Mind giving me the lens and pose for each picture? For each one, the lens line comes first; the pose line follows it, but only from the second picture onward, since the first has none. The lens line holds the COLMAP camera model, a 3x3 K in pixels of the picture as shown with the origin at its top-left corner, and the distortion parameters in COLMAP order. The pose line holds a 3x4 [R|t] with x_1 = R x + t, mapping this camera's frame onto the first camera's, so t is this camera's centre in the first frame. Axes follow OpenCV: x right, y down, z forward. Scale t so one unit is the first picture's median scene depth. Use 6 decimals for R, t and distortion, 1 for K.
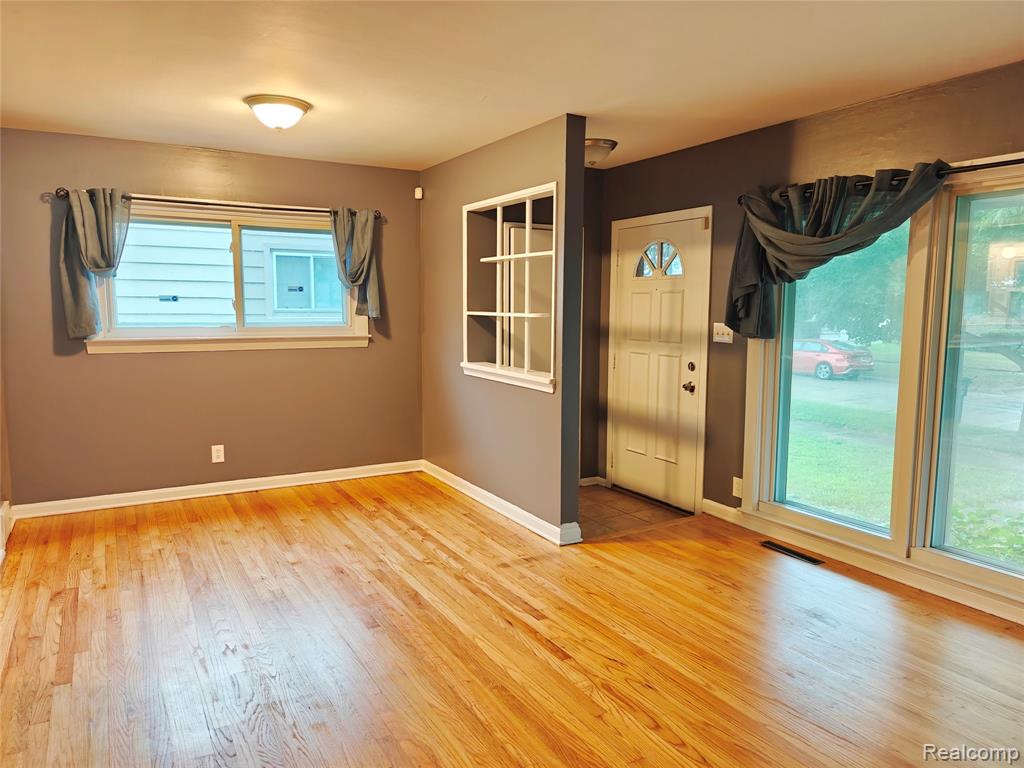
lens RADIAL K [[709.9, 0, 515.8], [0, 709.9, 385.4], [0, 0, 1]] dist [0.042022, -0.058939]
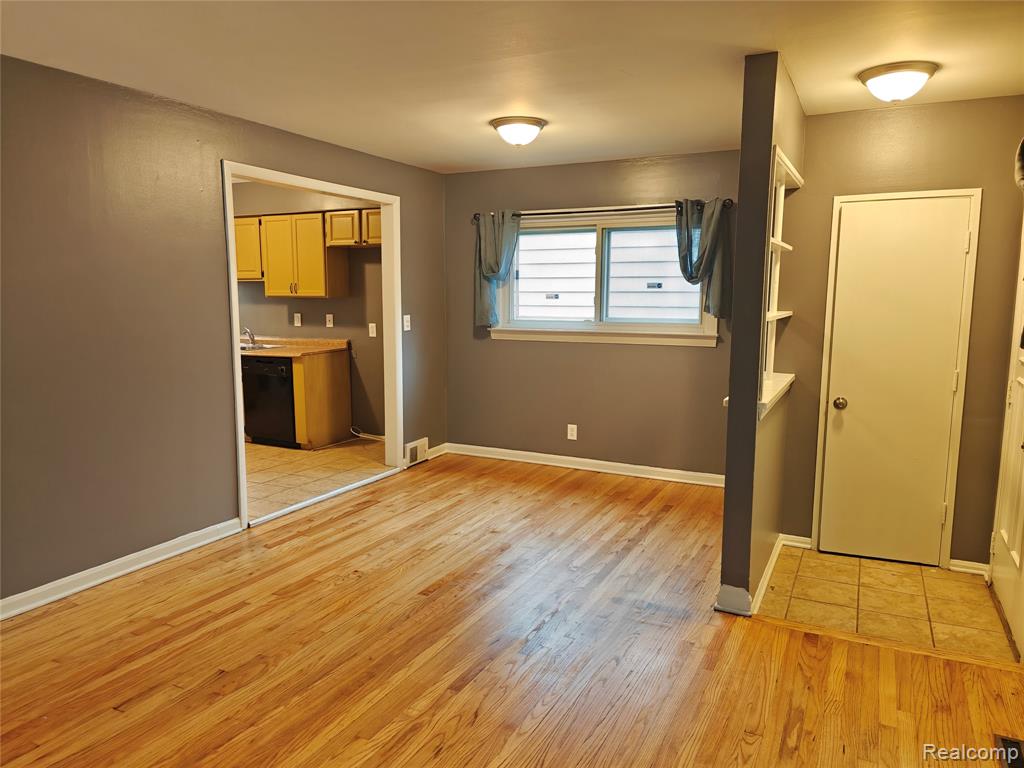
lens RADIAL K [[709.9, 0, 515.8], [0, 709.9, 385.4], [0, 0, 1]] dist [0.042022, -0.058939]
pose [[0.545851, 0.108299, -0.830854, 0.527239], [-0.095748, 0.993178, 0.066554, -0.050905], [0.832394, 0.043224, 0.552497, 0.332948]]
